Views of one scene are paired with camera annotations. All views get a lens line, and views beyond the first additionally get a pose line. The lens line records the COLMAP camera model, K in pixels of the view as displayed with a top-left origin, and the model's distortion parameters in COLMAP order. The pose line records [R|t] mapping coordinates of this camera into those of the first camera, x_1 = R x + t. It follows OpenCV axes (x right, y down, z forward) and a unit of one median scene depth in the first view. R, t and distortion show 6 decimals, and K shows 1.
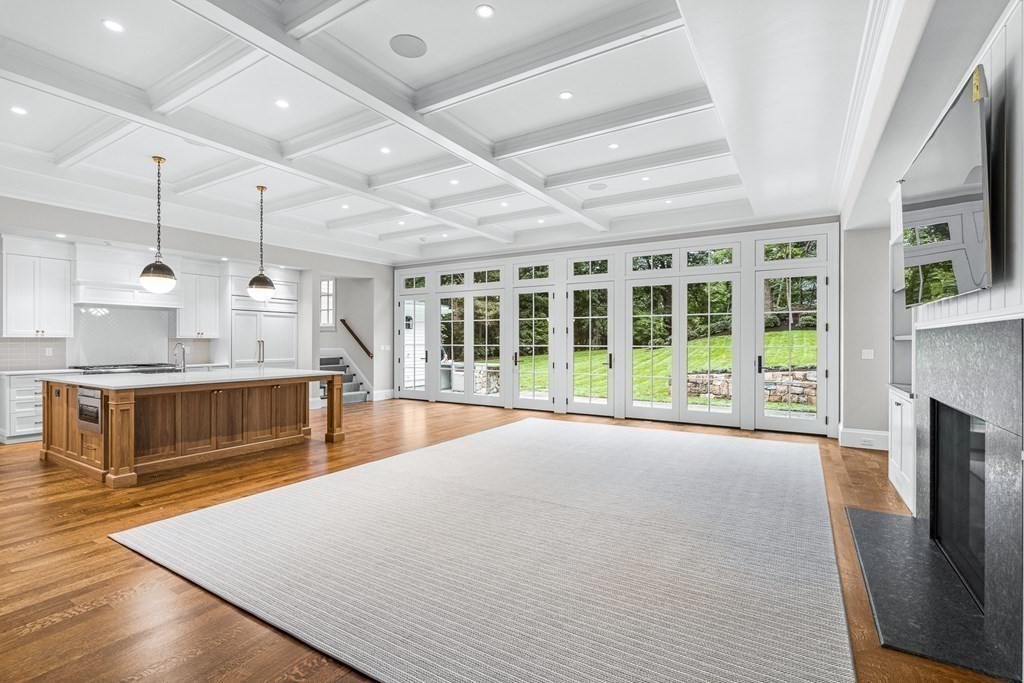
lens RADIAL K [[470.4, 0, 512.0], [0, 470.4, 341.5], [0, 0, 1]] dist [-0.001606, -0.000135]
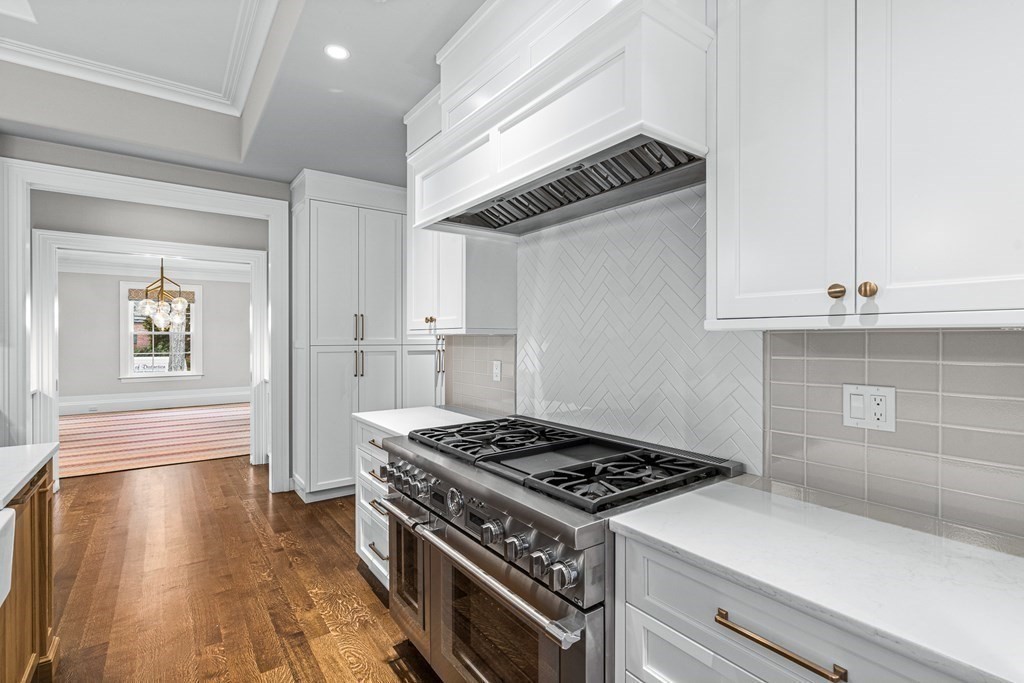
lens RADIAL K [[470.4, 0, 512.0], [0, 470.4, 341.5], [0, 0, 1]] dist [-0.001606, -0.000135]
pose [[-0.375757, 0.003846, -0.926710, -0.485855], [-0.001779, 0.999987, 0.004872, -0.003921], [0.926717, 0.003479, -0.375745, 0.903723]]
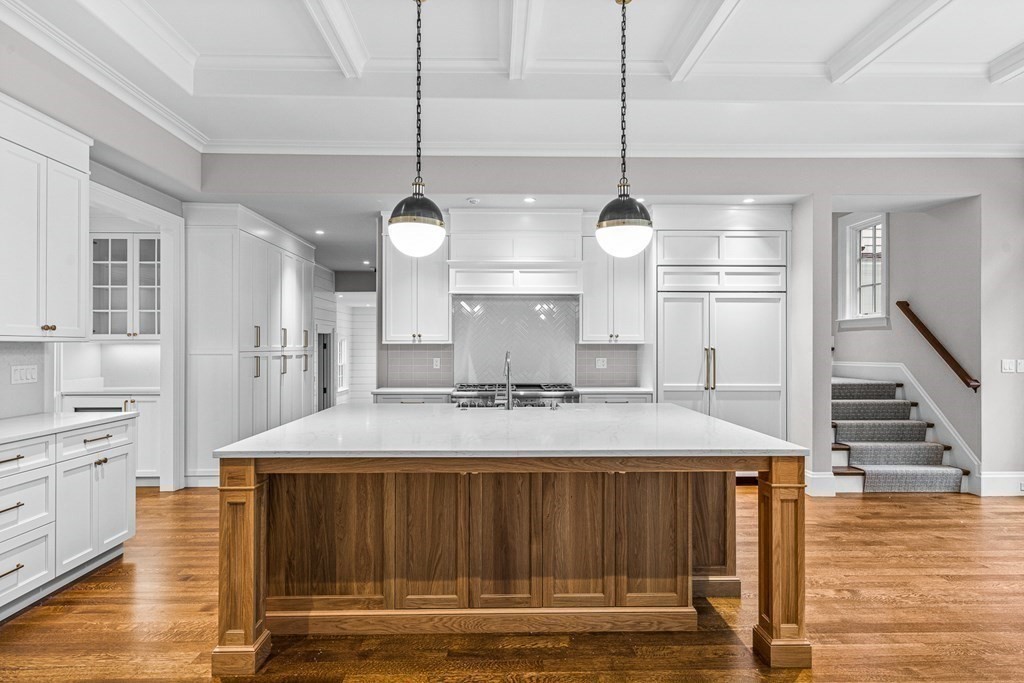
lens RADIAL K [[604.5, 0, 512.8], [0, 604.5, 343.4], [0, 0, 1]] dist [0.005192, 0.002404]
pose [[0.549341, -0.004646, -0.835585, -0.092627], [-0.000663, 0.999982, -0.005996, -0.002942], [0.835598, 0.003848, 0.549328, 0.447030]]
